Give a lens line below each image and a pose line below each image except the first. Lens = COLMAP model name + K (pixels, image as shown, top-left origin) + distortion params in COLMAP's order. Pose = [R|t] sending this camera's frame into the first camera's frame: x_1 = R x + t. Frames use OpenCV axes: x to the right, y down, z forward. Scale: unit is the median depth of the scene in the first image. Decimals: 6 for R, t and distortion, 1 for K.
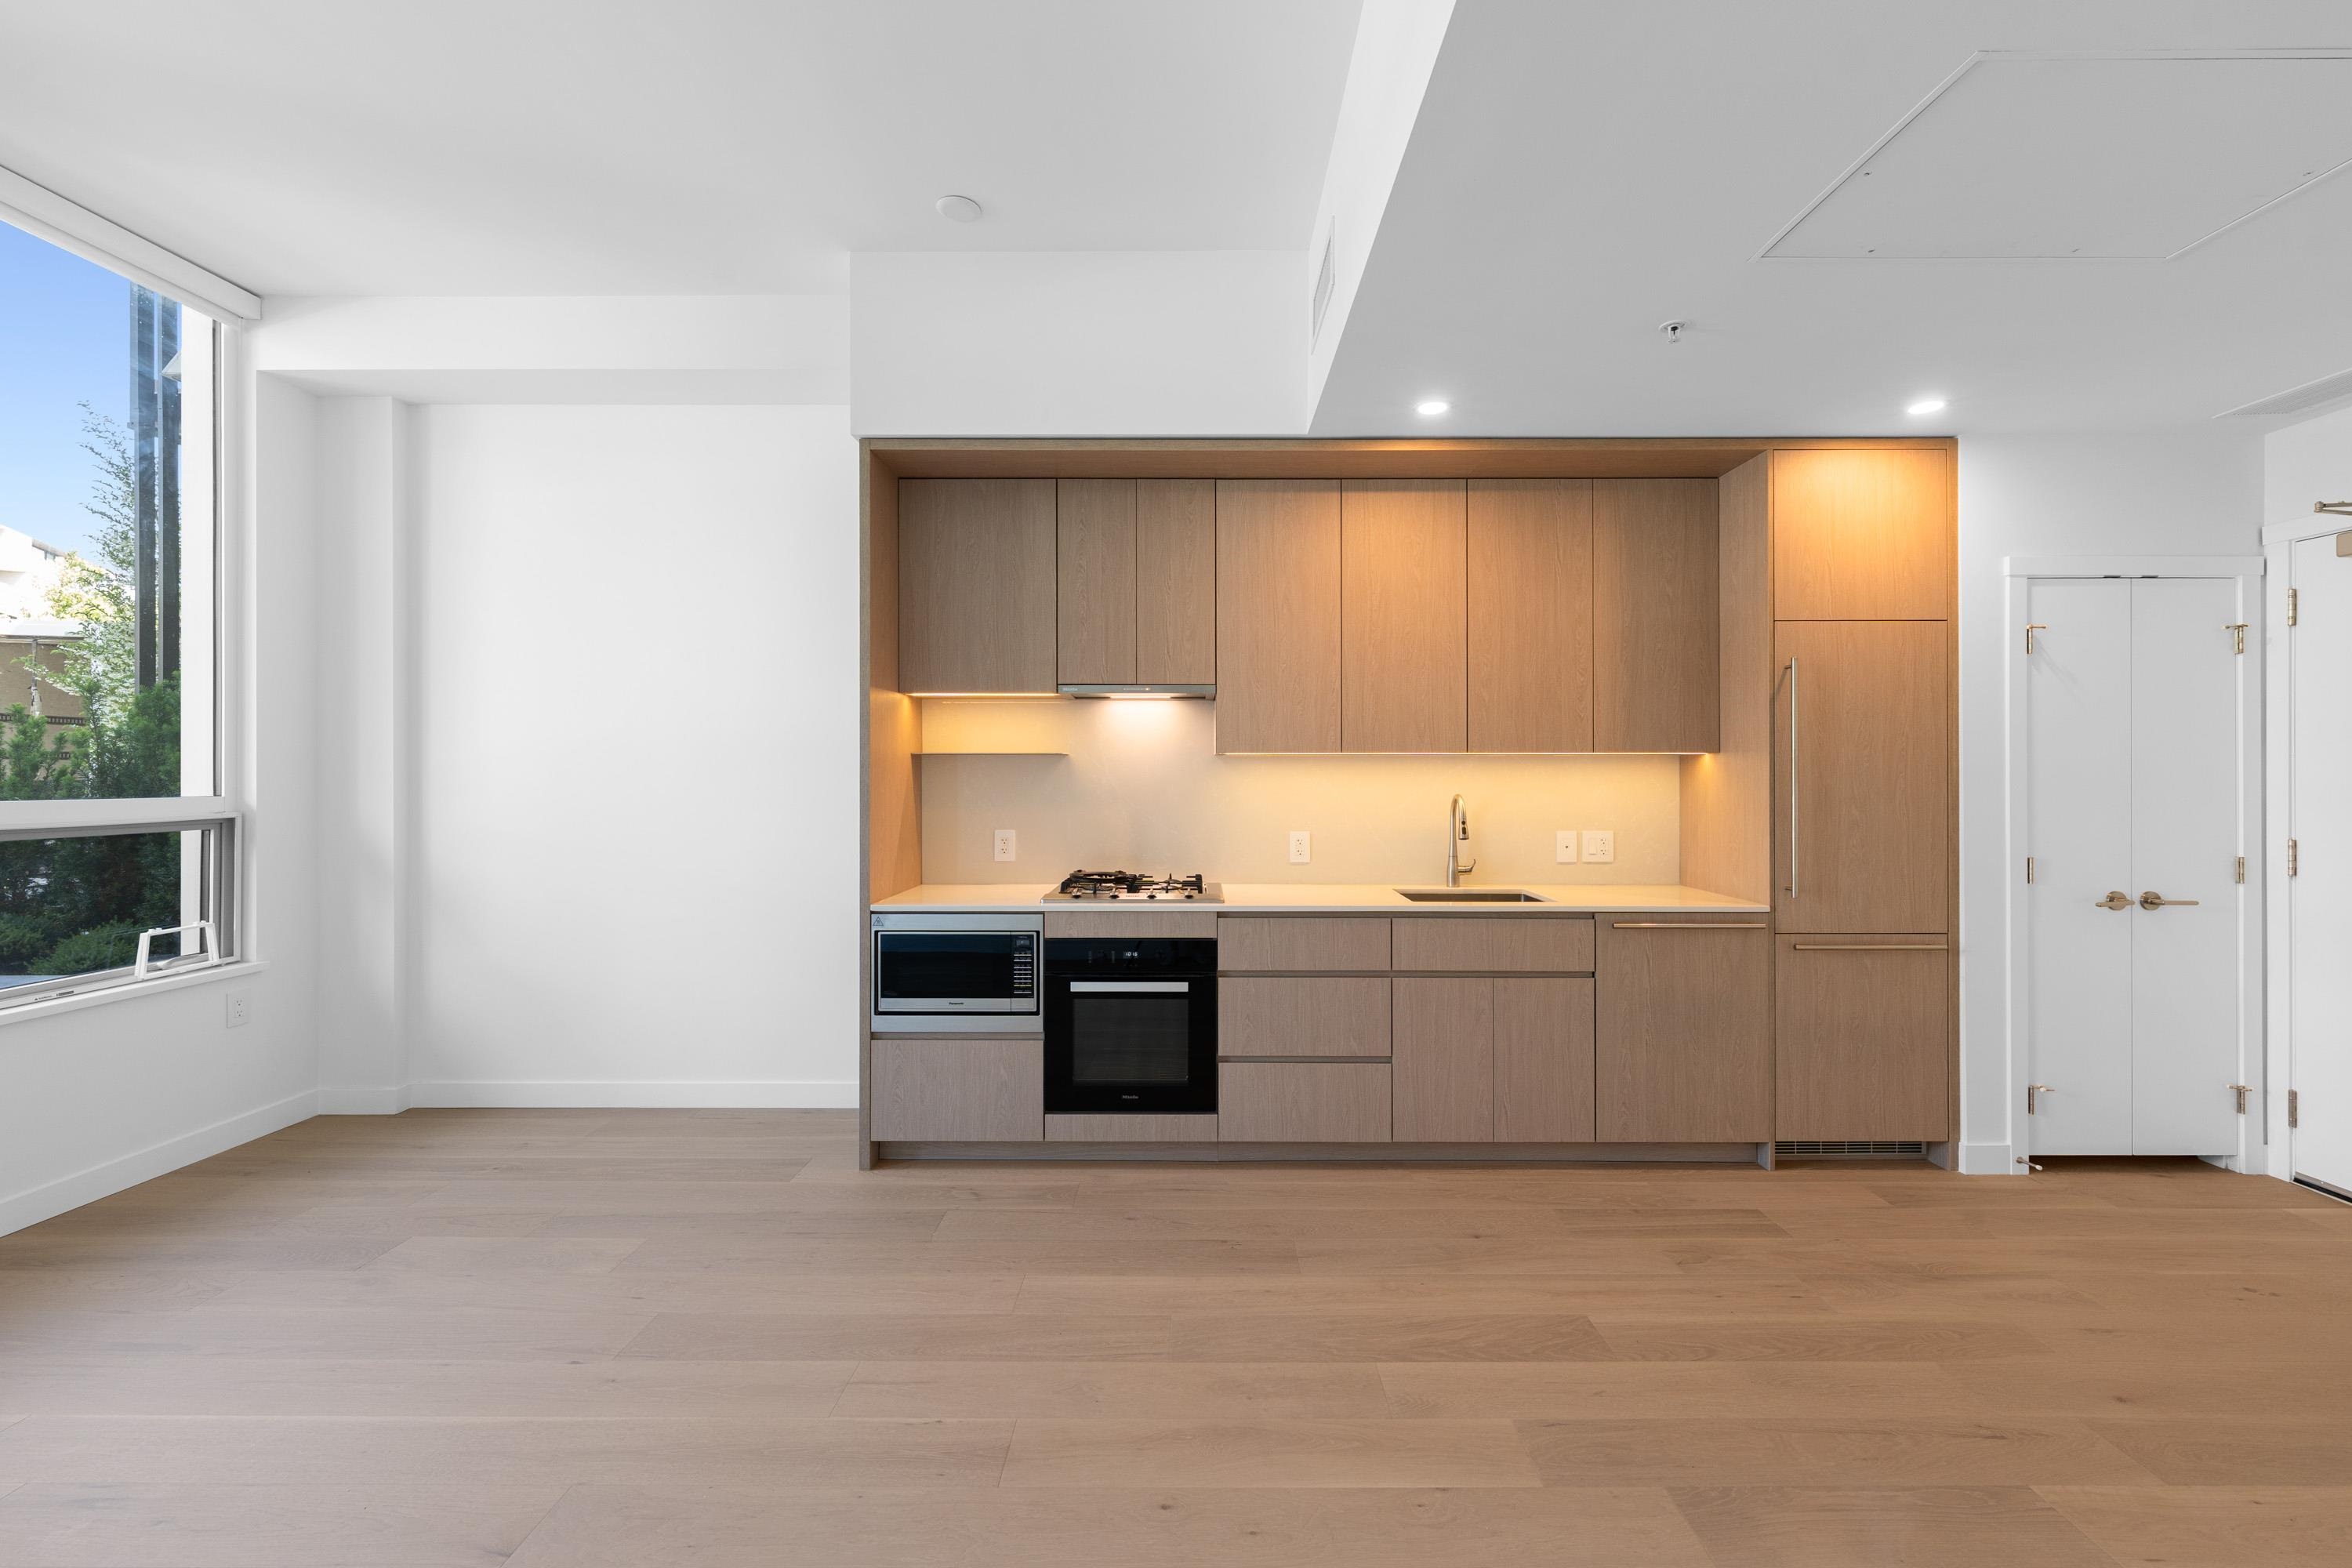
lens RADIAL K [[951.9, 0, 1188.8], [0, 951.9, 767.7], [0, 0, 1]] dist [0.002517, -0.001181]
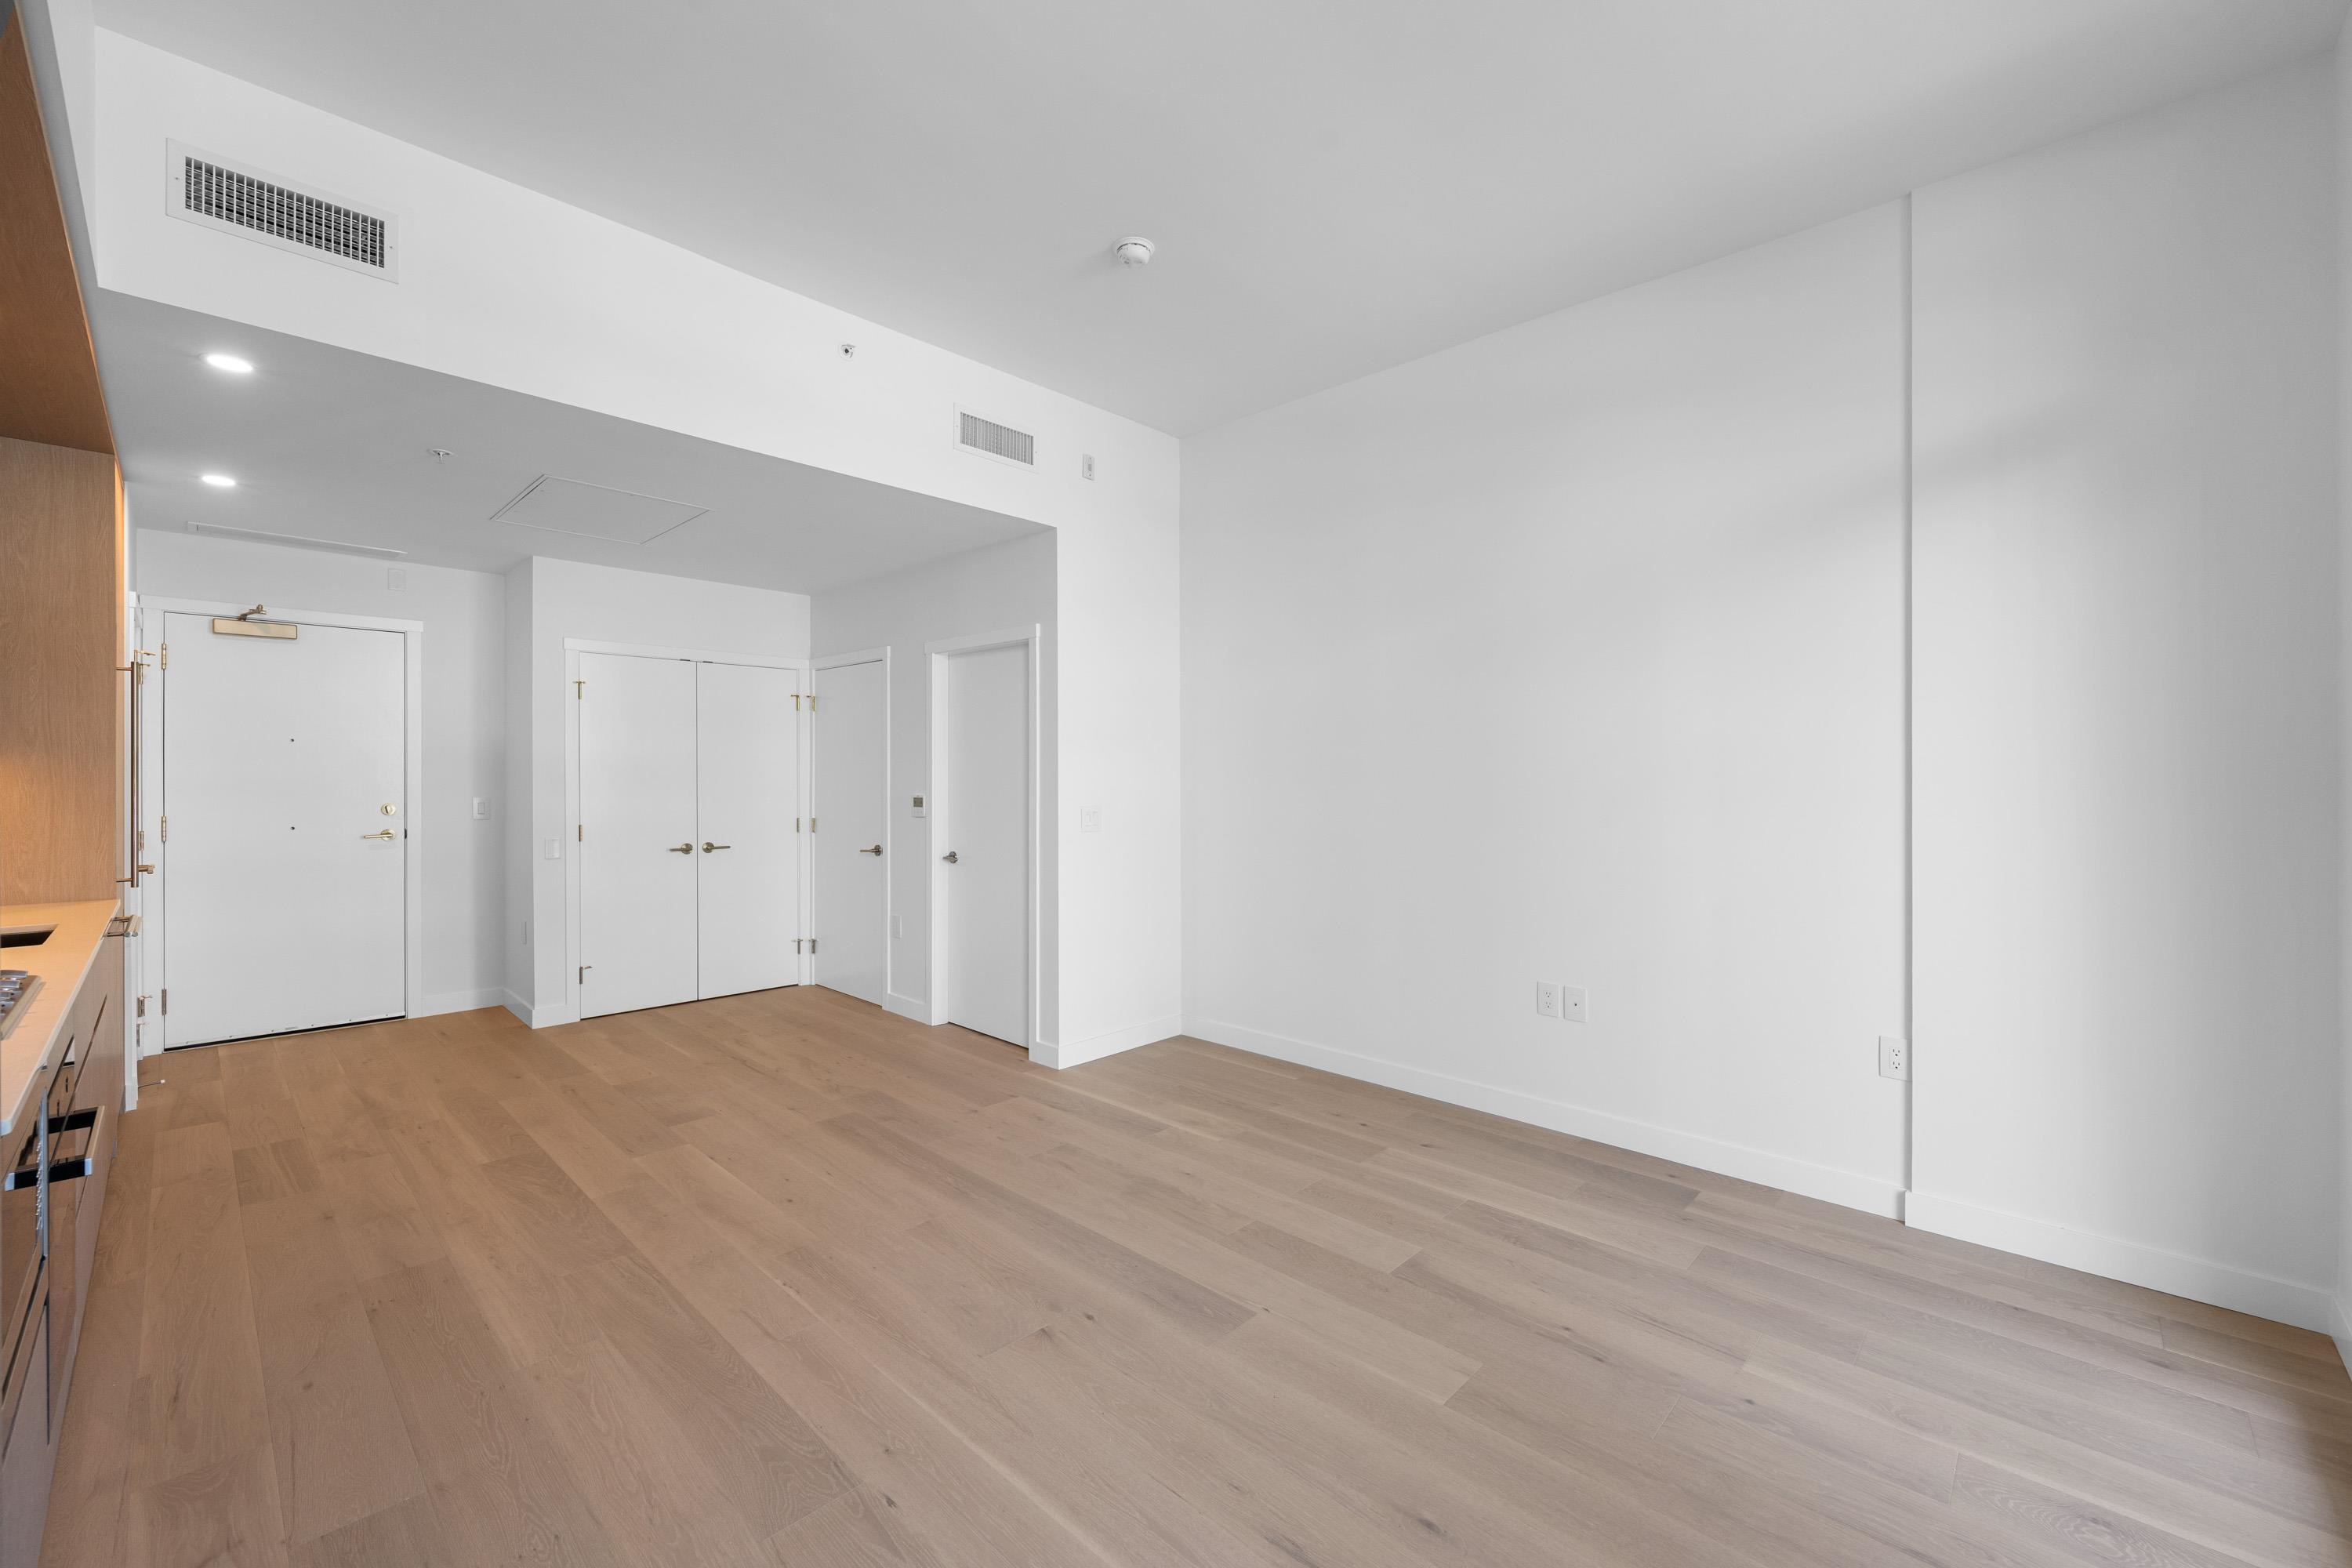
lens RADIAL K [[951.9, 0, 1175.6], [0, 951.9, 771.0], [0, 0, 1]] dist [0.002517, -0.001181]
pose [[-0.726187, 0.000196, 0.687497, -0.926914], [-0.013314, 0.999808, -0.014349, 0.003954], [-0.687368, -0.019573, -0.726045, 0.959735]]
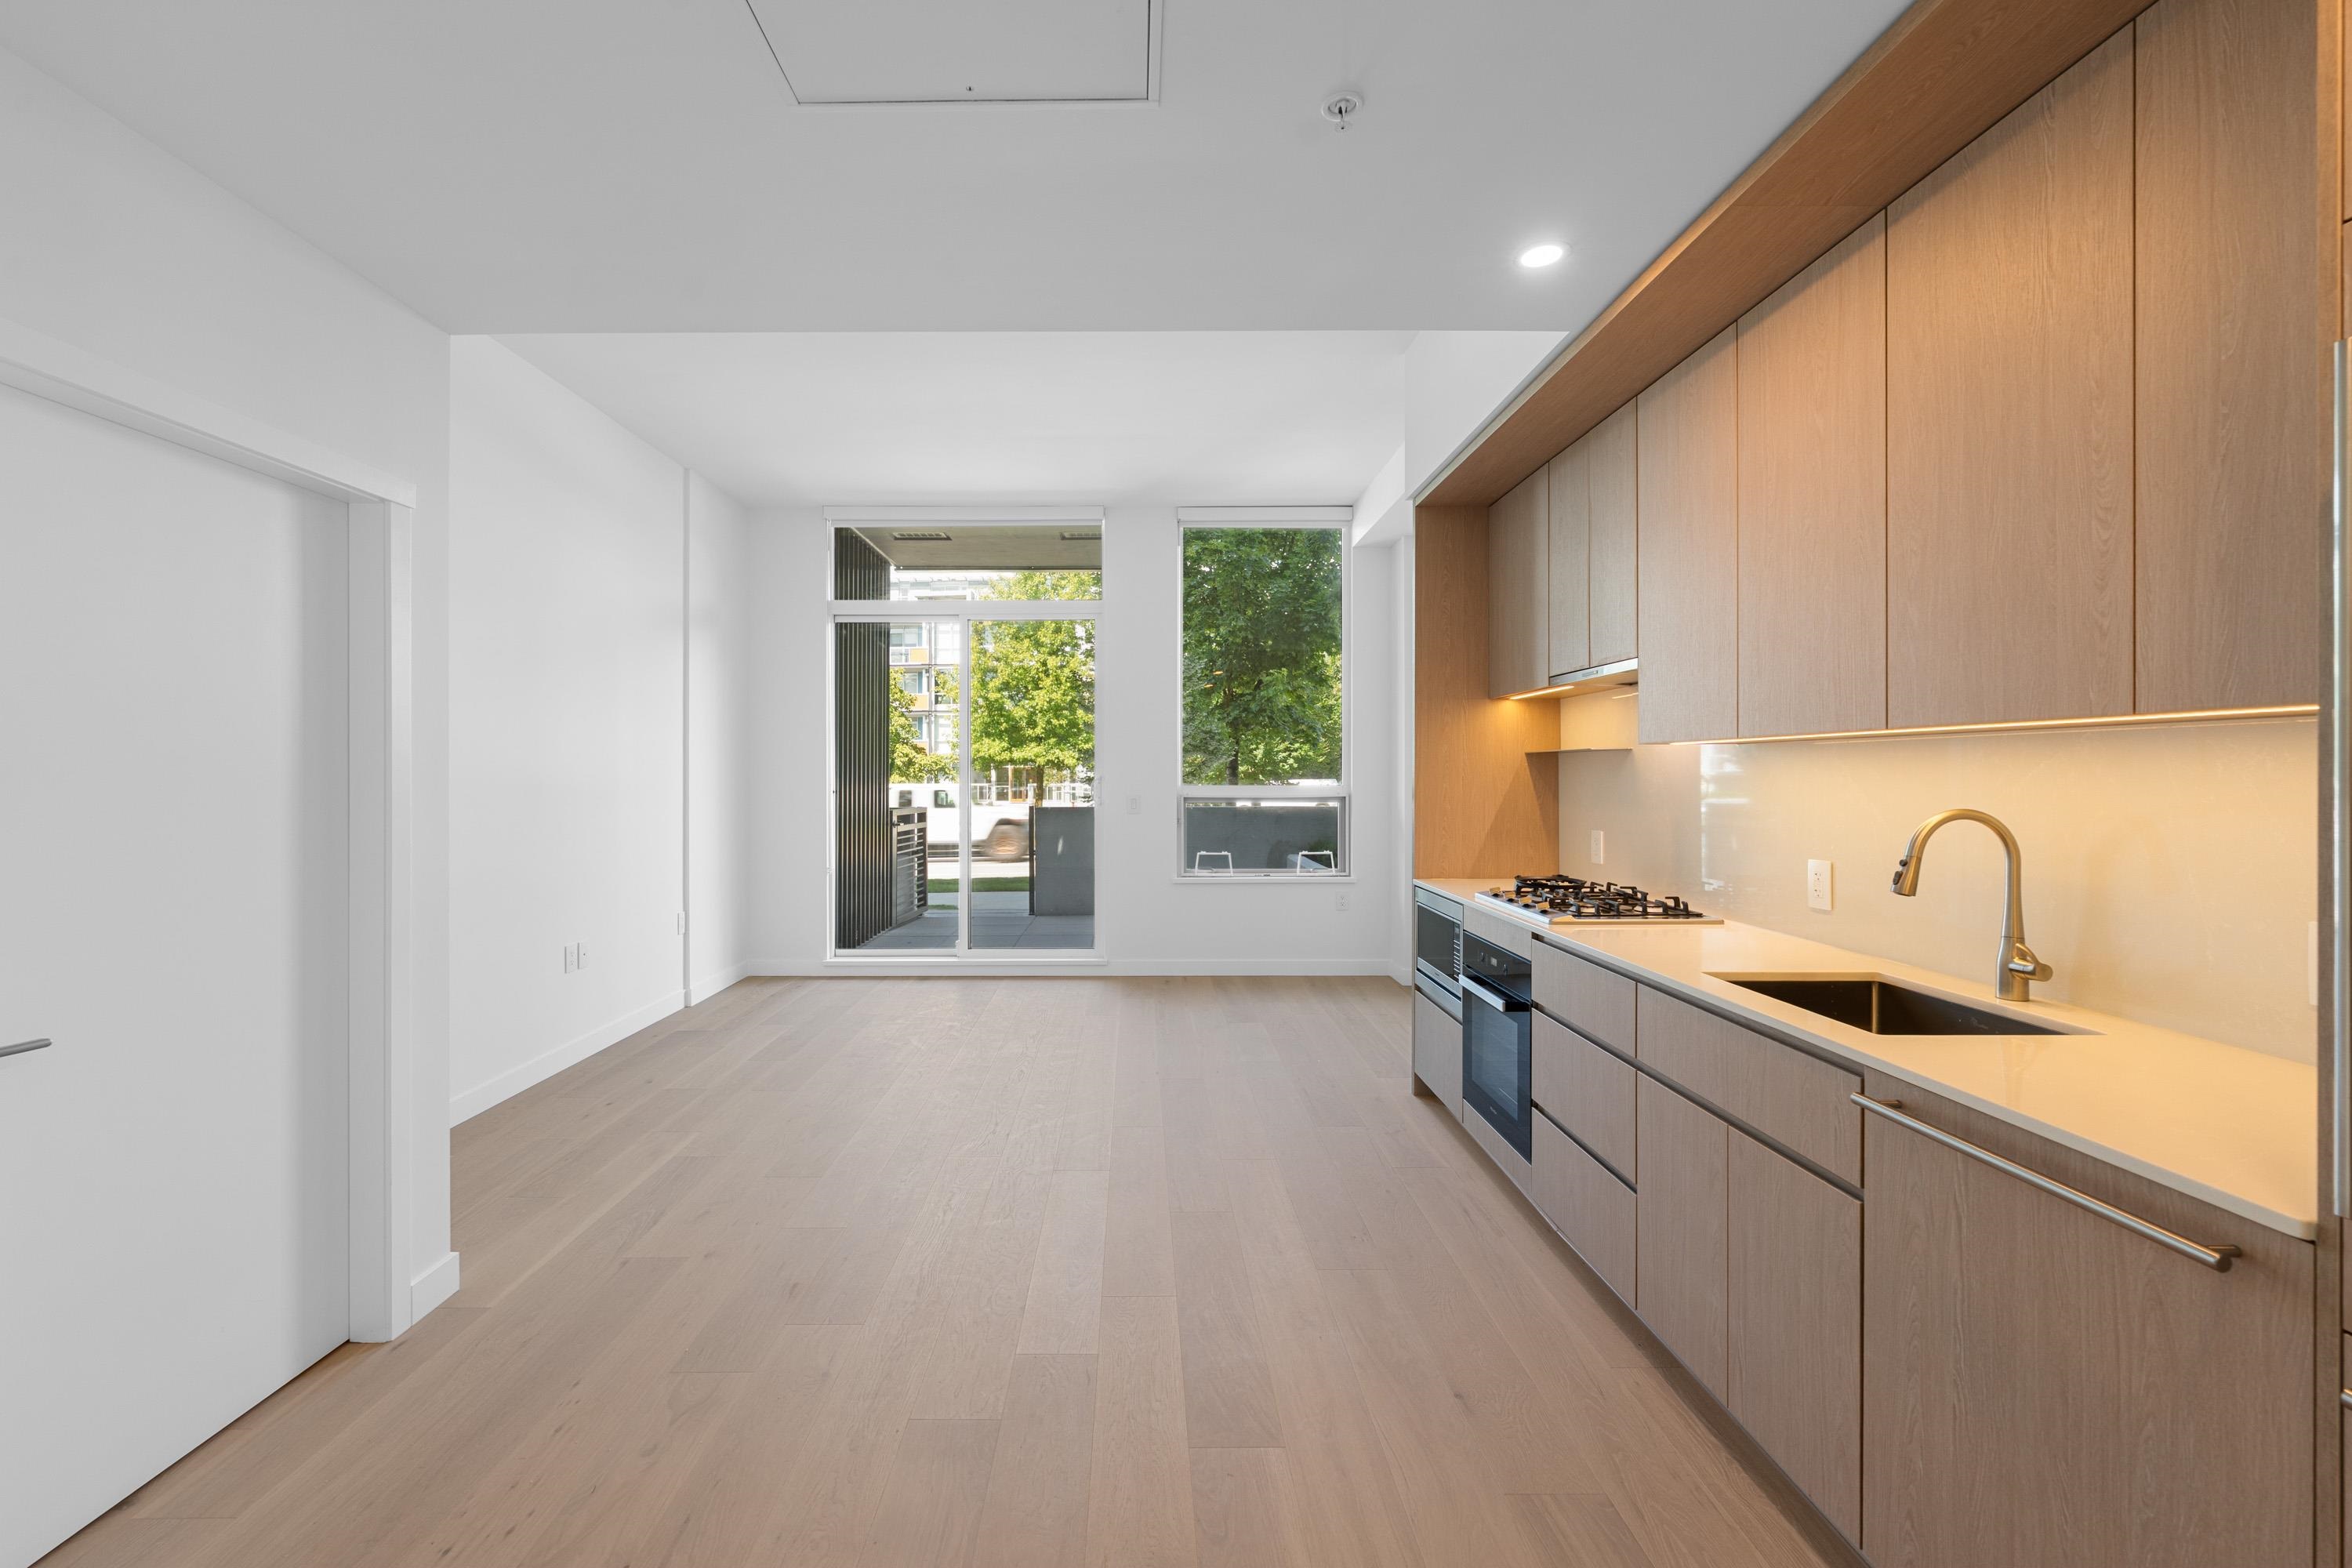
lens RADIAL K [[951.9, 0, 1139.9], [0, 951.9, 780.6], [0, 0, 1]] dist [0.002517, -0.001181]
pose [[0.010162, 0.006309, -0.999928, 0.888404], [0.015938, 0.999852, 0.006471, 0.002316], [0.999821, -0.016003, 0.010060, 0.636690]]
